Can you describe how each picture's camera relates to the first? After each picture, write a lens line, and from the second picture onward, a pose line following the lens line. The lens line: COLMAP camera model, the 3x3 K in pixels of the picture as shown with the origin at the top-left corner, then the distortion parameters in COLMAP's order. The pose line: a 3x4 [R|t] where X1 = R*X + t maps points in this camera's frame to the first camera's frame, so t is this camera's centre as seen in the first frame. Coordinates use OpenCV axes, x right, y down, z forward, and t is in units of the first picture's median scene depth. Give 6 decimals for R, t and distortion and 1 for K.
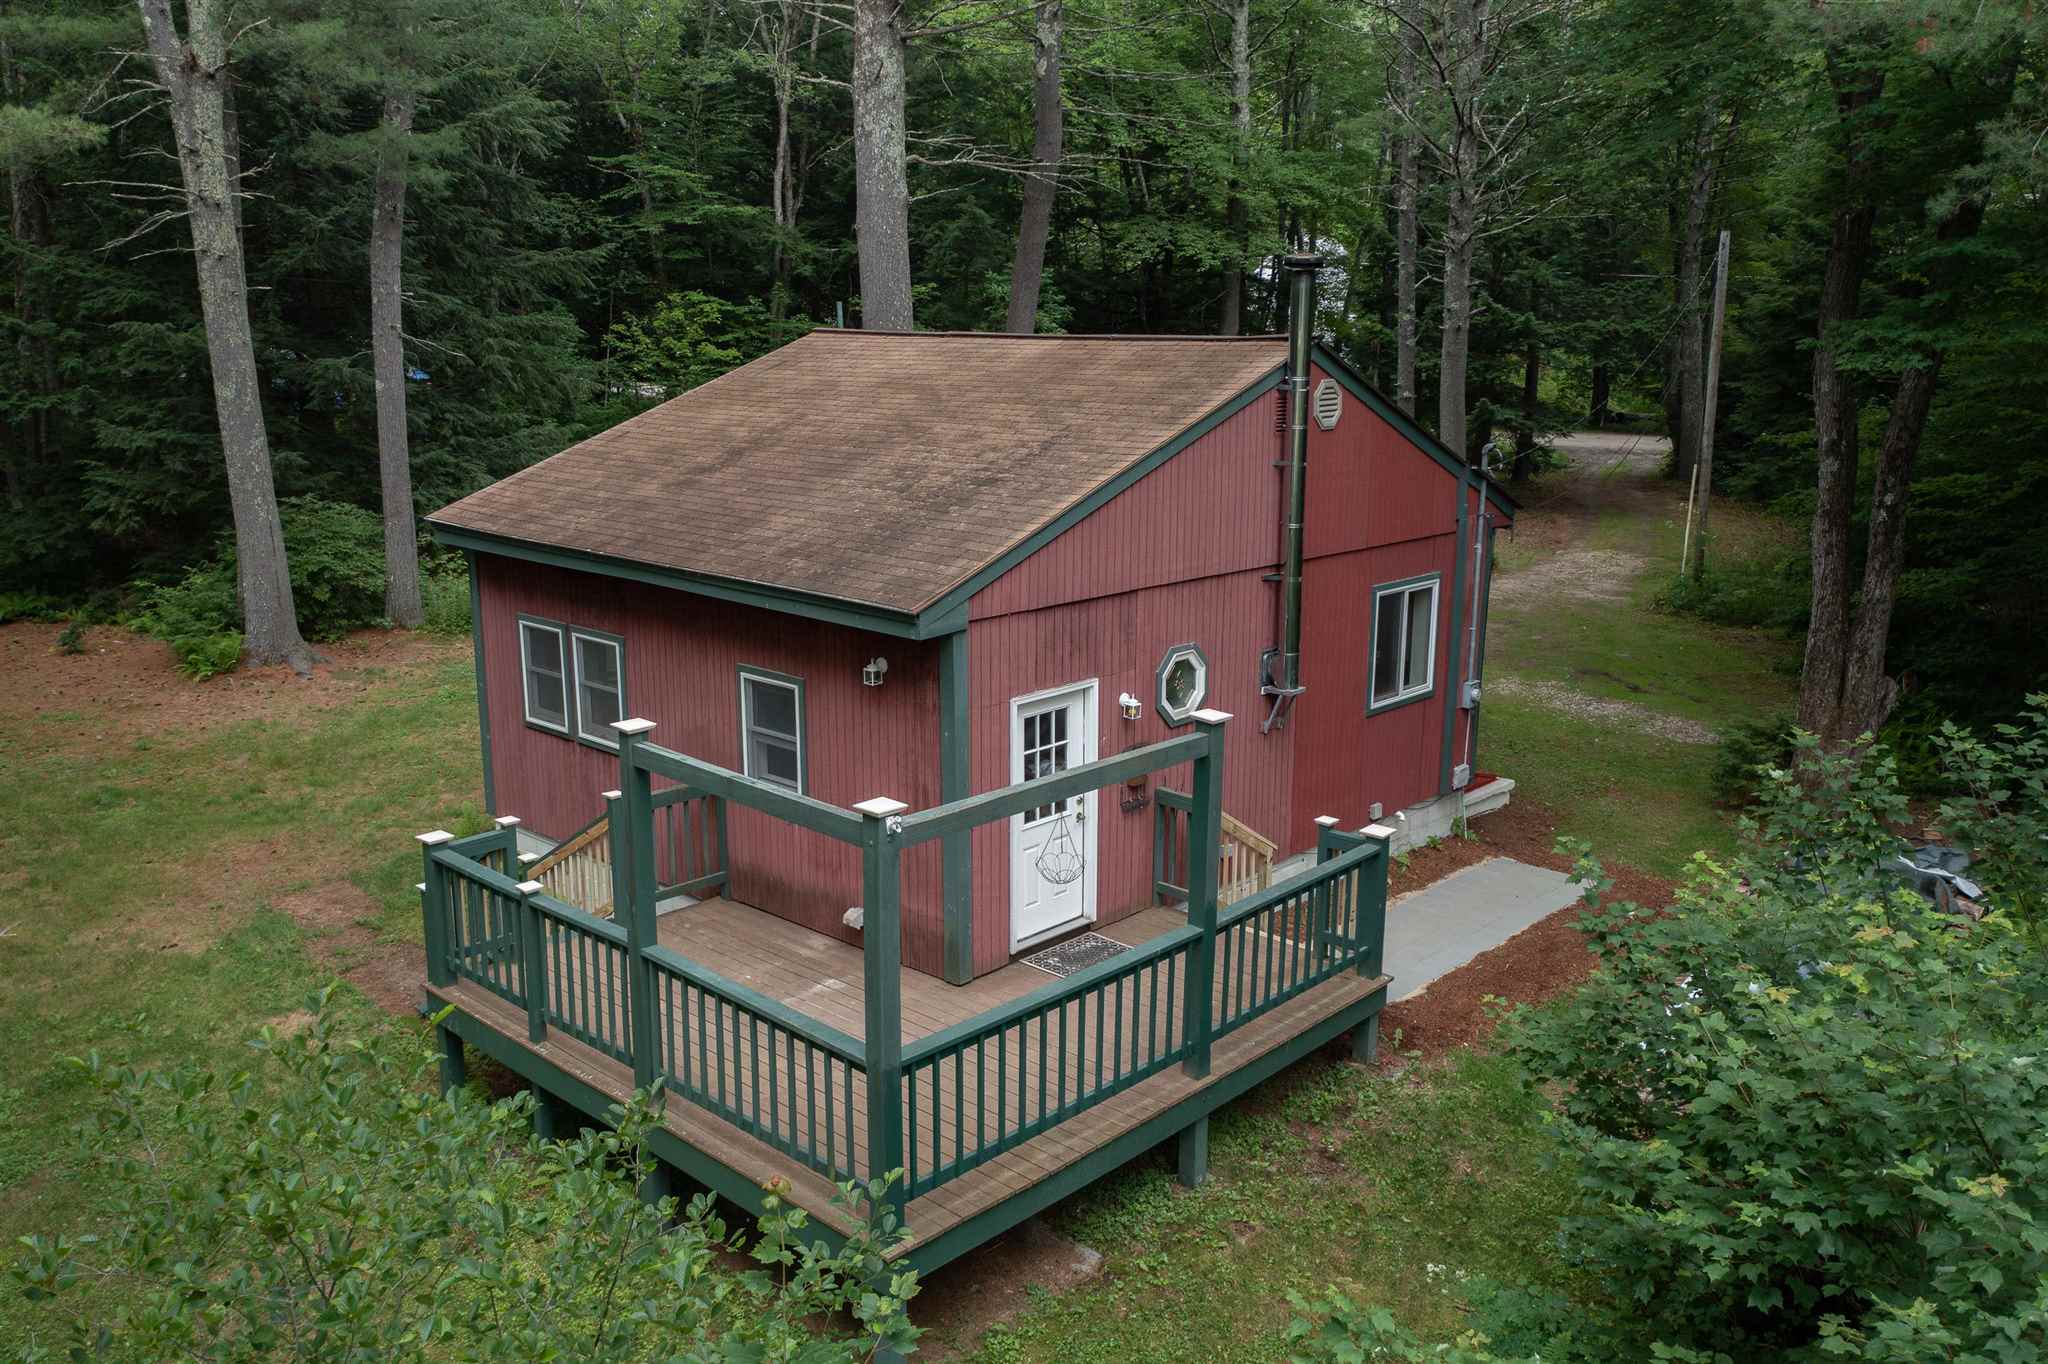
lens RADIAL K [[1627.7, 0, 1024.0], [0, 1627.7, 682.0], [0, 0, 1]] dist [-0.009418, 0.000983]
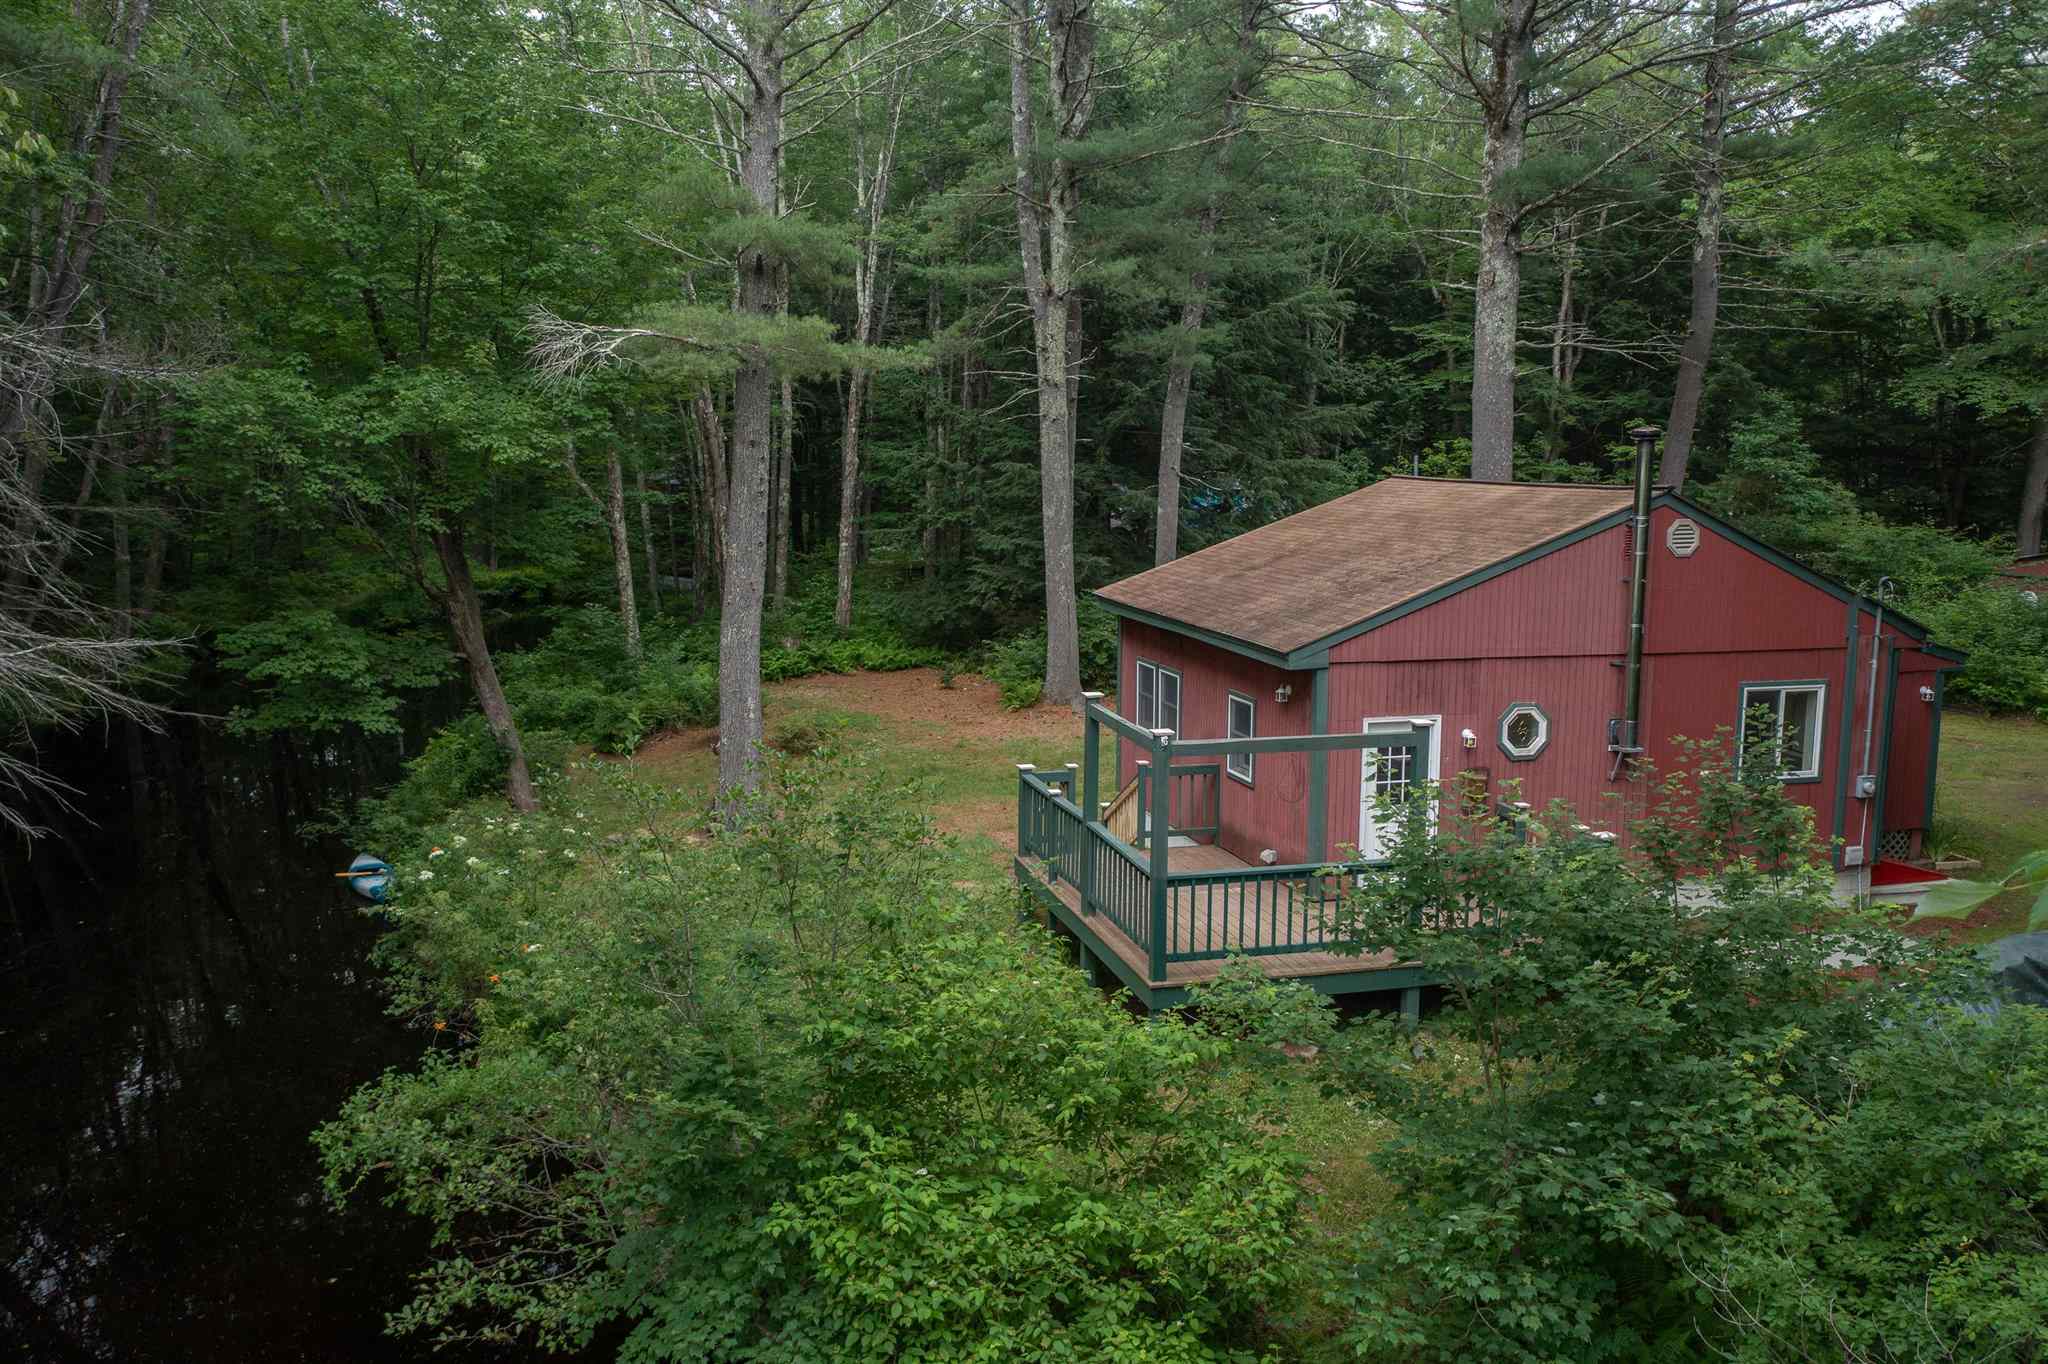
lens RADIAL K [[1627.7, 0, 1024.0], [0, 1627.7, 682.0], [0, 0, 1]] dist [-0.009418, 0.000983]
pose [[0.853470, 0.077783, -0.515305, 0.355767], [-0.119530, 0.991656, -0.048284, 0.062460], [0.507250, 0.102804, 0.855645, -0.332237]]
